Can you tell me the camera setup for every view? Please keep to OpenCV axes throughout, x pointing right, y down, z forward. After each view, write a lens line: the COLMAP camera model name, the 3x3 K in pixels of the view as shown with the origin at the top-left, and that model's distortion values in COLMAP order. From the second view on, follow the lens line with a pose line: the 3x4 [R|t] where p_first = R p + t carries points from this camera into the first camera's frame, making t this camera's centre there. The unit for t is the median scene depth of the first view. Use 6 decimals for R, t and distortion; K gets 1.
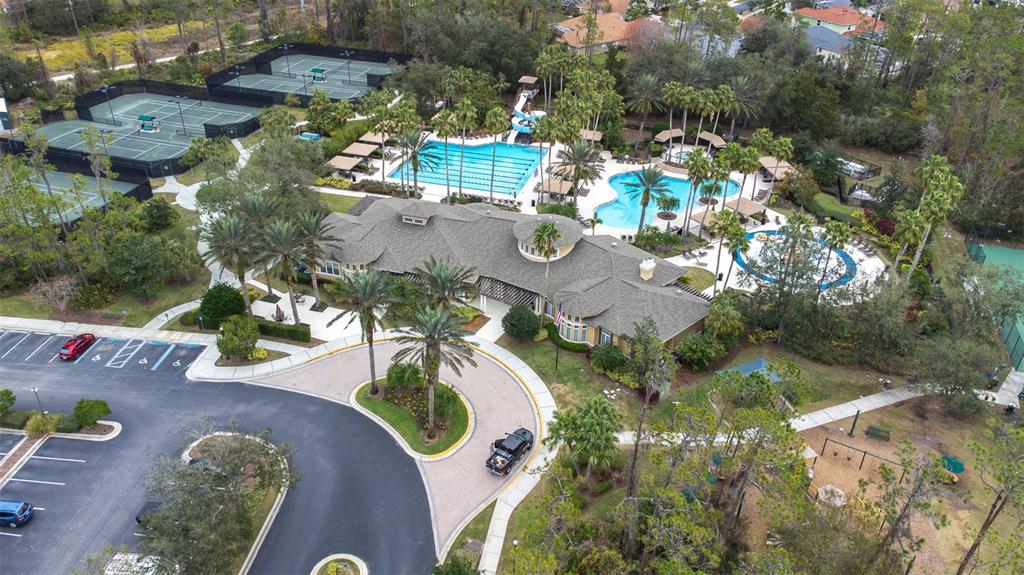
lens RADIAL K [[763.7, 0, 512.0], [0, 763.7, 287.5], [0, 0, 1]] dist [0.007871, 0.065685]
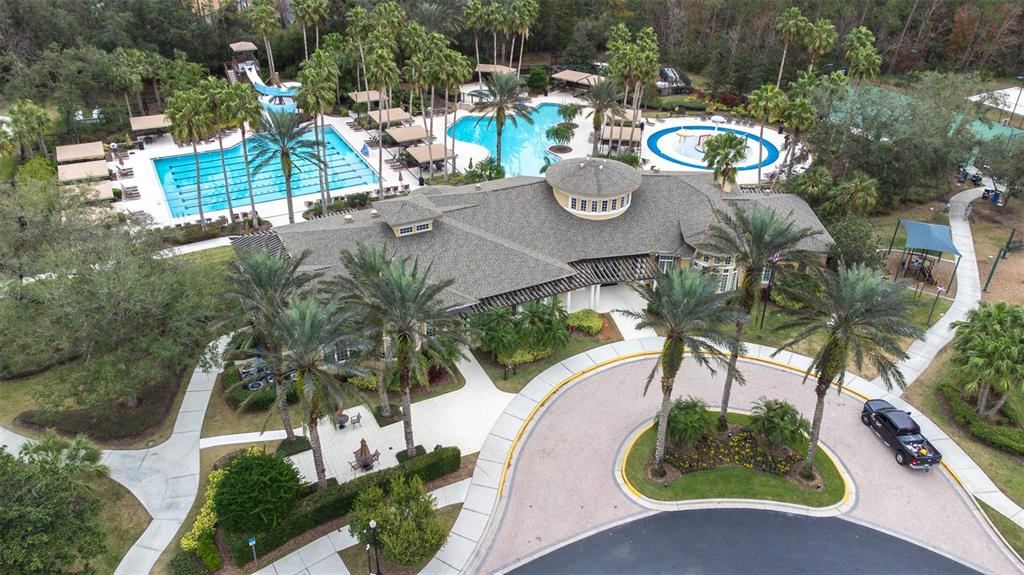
lens RADIAL K [[763.7, 0, 512.0], [0, 763.7, 287.5], [0, 0, 1]] dist [0.007871, 0.065685]
pose [[0.715376, -0.361952, 0.597686, -0.458275], [0.363696, 0.923254, 0.123802, -0.091181], [-0.596626, 0.128811, 0.792114, 0.463865]]
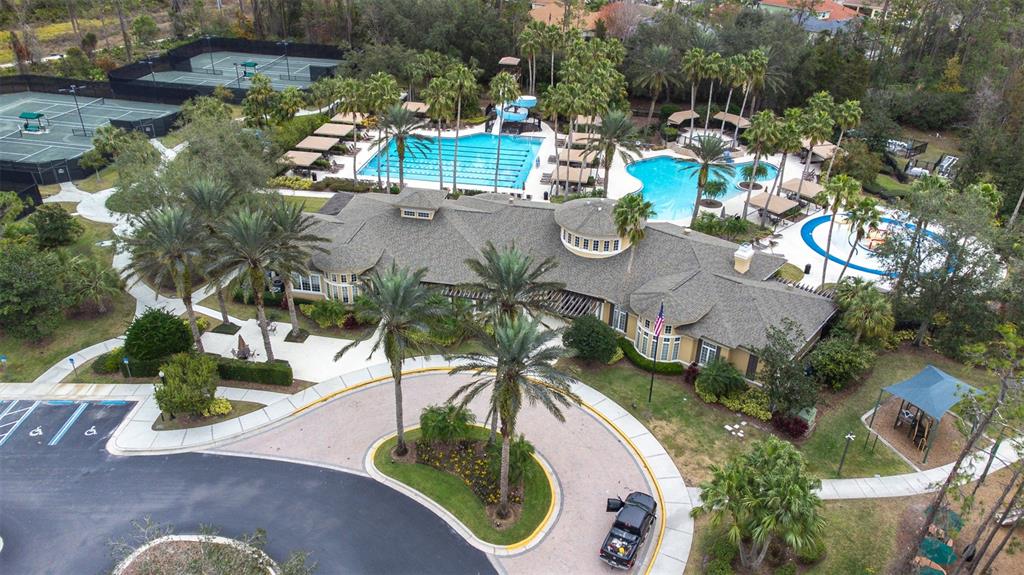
lens RADIAL K [[762.9, 0, 512.0], [0, 762.9, 287.5], [0, 0, 1]] dist [0.000341, 0.095116]
pose [[0.992994, -0.053396, 0.105410, -0.117965], [0.057721, 0.997594, -0.038410, 0.018055], [-0.103105, 0.044225, 0.993687, 0.249049]]
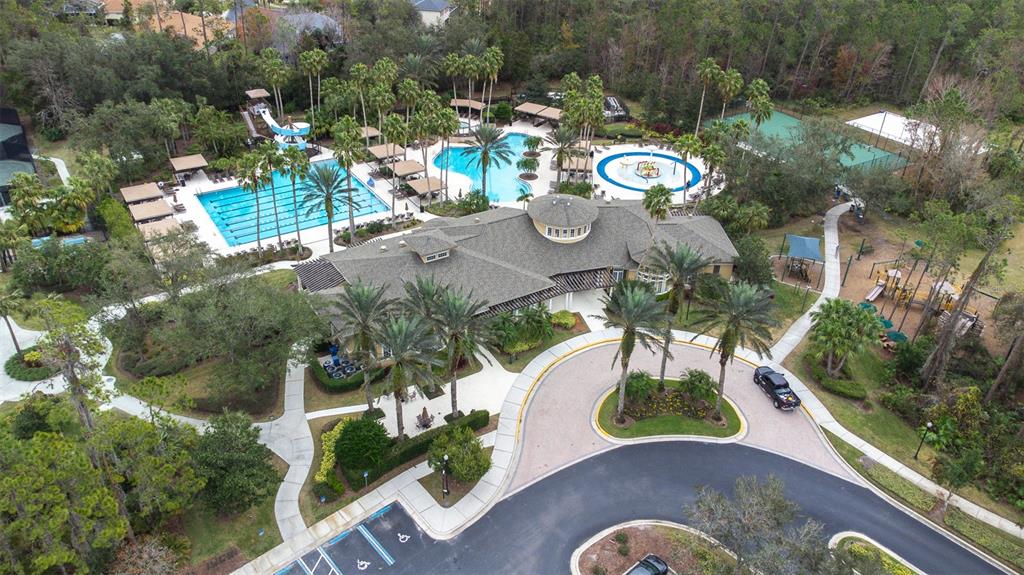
lens RADIAL K [[763.7, 0, 512.0], [0, 763.7, 287.5], [0, 0, 1]] dist [0.007871, 0.065685]
pose [[0.656275, -0.398229, 0.640872, -0.629189], [0.383111, 0.907612, 0.171658, -0.169412], [-0.650022, 0.132870, 0.748209, 0.312271]]
